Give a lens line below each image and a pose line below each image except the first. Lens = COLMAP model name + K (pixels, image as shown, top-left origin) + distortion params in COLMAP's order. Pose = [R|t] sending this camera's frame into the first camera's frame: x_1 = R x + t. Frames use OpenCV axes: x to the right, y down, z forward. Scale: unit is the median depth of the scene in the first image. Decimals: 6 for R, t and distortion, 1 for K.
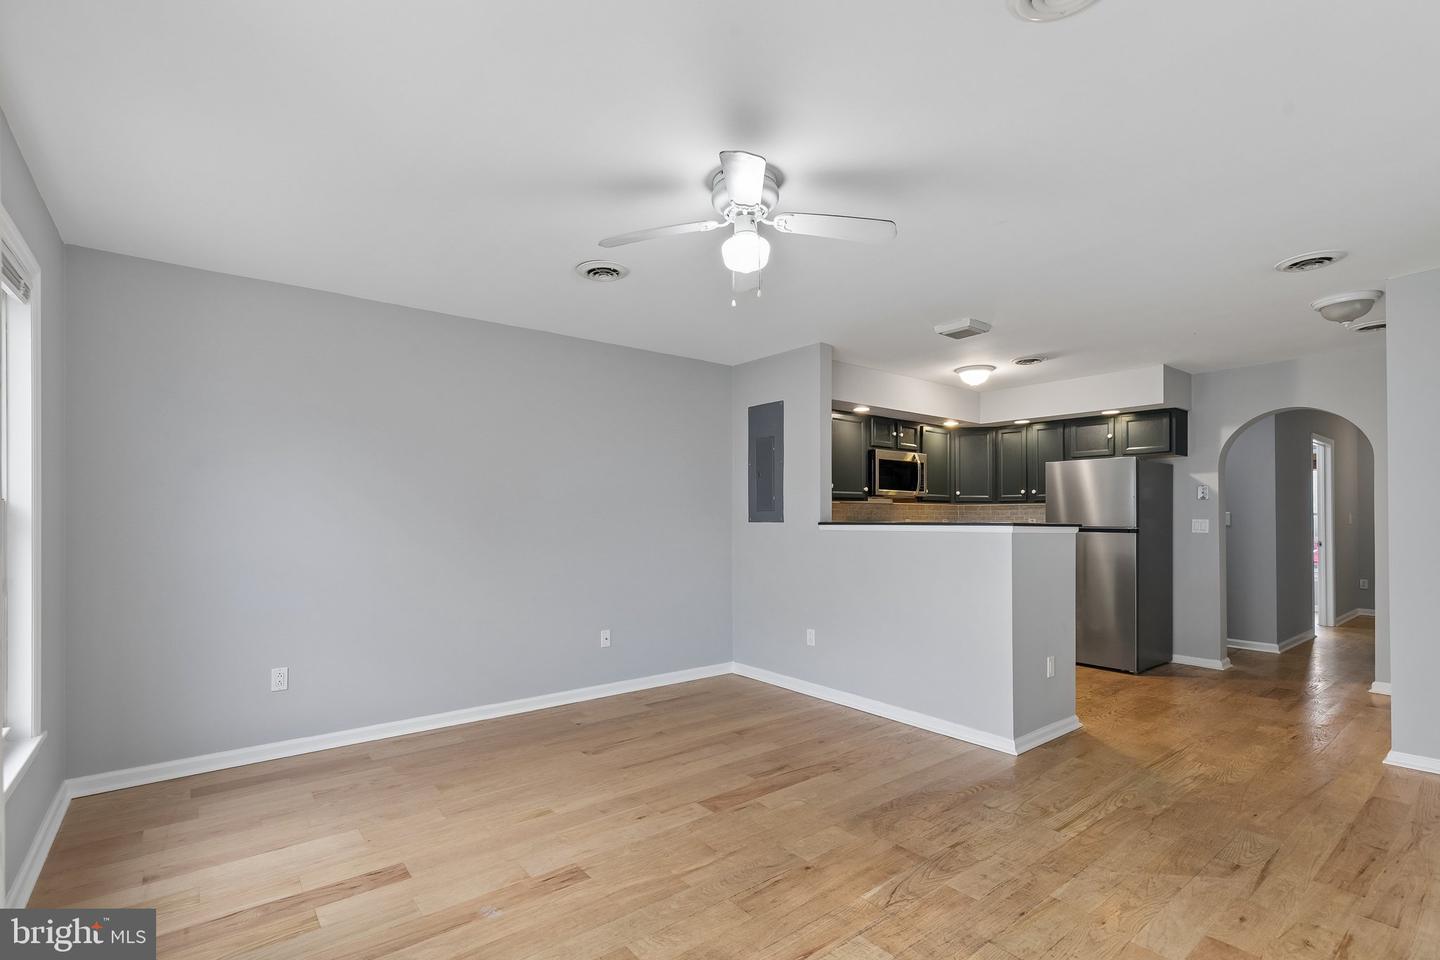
lens RADIAL K [[661.6, 0, 719.2], [0, 661.6, 517.1], [0, 0, 1]] dist [0.002707, 0.000059]
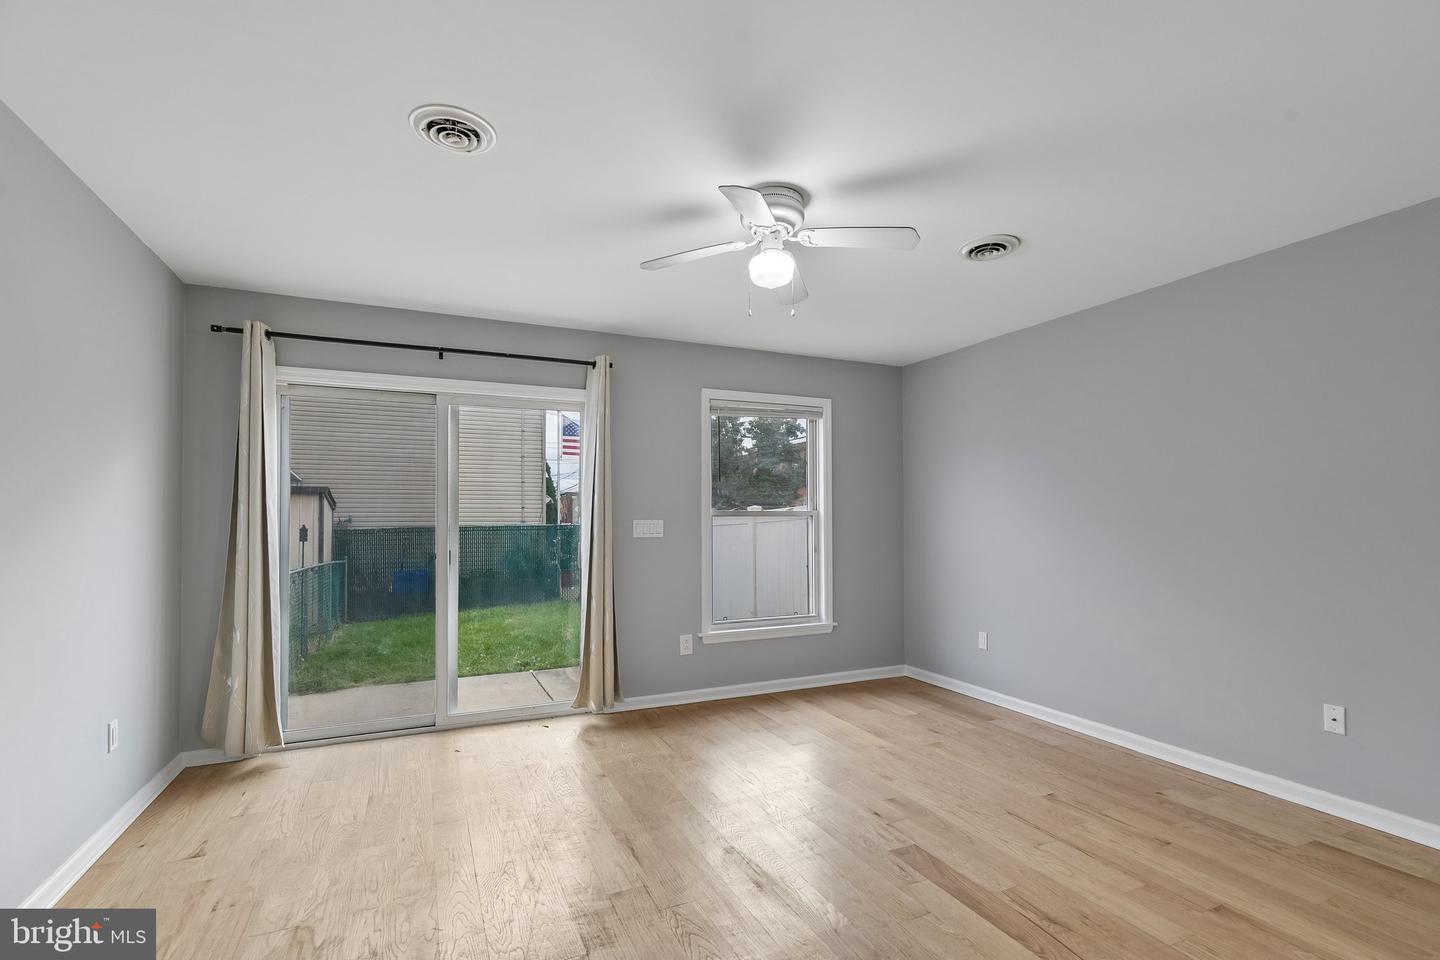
lens RADIAL K [[661.6, 0, 719.2], [0, 661.6, 517.1], [0, 0, 1]] dist [0.002707, 0.000059]
pose [[-0.244311, 0.008596, -0.969659, 0.653212], [0.013103, 0.999899, 0.005563, -0.017042], [0.969608, -0.011347, -0.244399, 0.698914]]
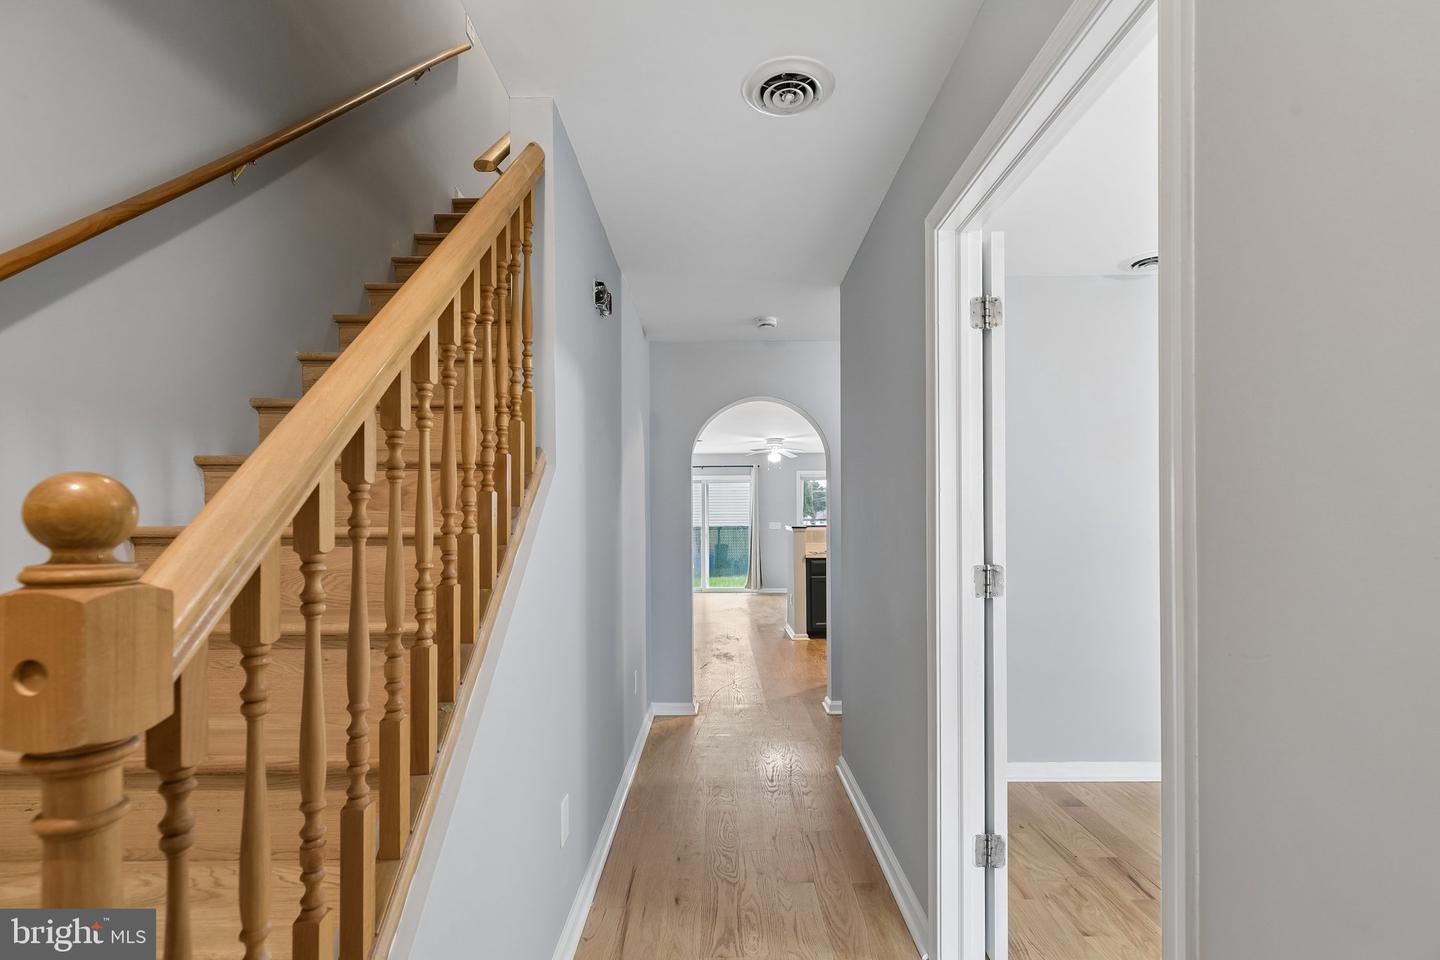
lens RADIAL K [[661.6, 0, 719.2], [0, 661.6, 517.1], [0, 0, 1]] dist [0.002707, 0.000059]
pose [[-0.620986, 0.006010, -0.783798, 2.214412], [0.020038, 0.999766, -0.008210, -0.009913], [0.783565, -0.020804, -0.620961, 2.076982]]
